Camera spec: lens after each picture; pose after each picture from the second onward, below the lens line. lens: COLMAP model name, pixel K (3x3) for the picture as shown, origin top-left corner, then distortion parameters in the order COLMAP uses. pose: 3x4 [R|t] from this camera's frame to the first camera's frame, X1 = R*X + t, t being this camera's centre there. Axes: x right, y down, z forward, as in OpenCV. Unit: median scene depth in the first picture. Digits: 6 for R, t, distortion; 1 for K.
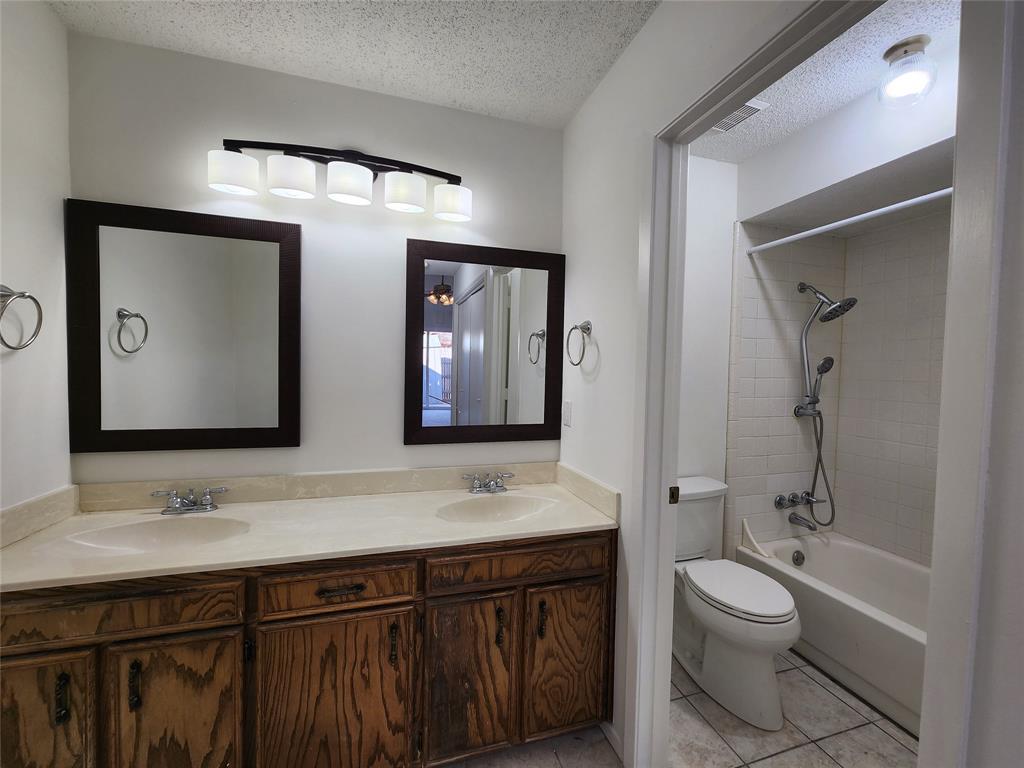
lens RADIAL K [[414.9, 0, 513.6], [0, 414.9, 381.2], [0, 0, 1]] dist [-0.003013, 0.000290]
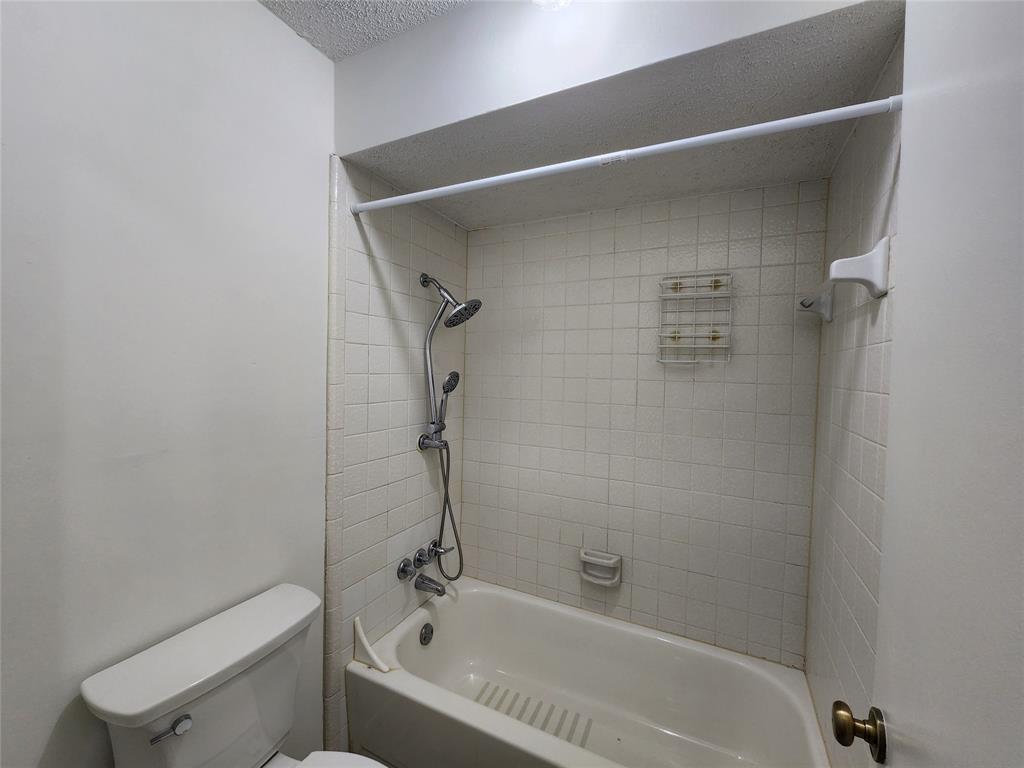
lens RADIAL K [[414.9, 0, 513.3], [0, 414.9, 382.1], [0, 0, 1]] dist [-0.003013, 0.000290]
pose [[0.686586, -0.021328, 0.726736, 0.270698], [0.012597, 0.999769, 0.017440, -0.053398], [-0.726939, -0.002819, 0.686696, 0.386880]]
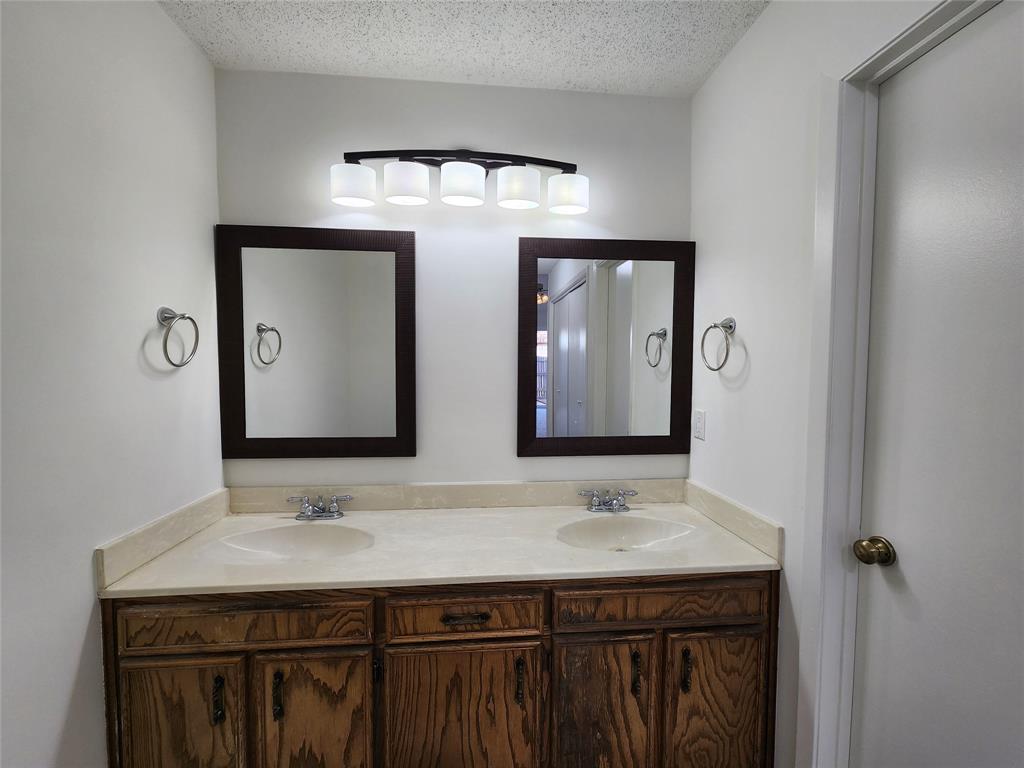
lens RADIAL K [[414.9, 0, 513.6], [0, 414.9, 381.0], [0, 0, 1]] dist [-0.003013, 0.000290]
pose [[0.978497, -0.008371, -0.206090, -0.085693], [0.010054, 0.999924, 0.007120, -0.028111], [0.206015, -0.009039, 0.978507, 0.083856]]
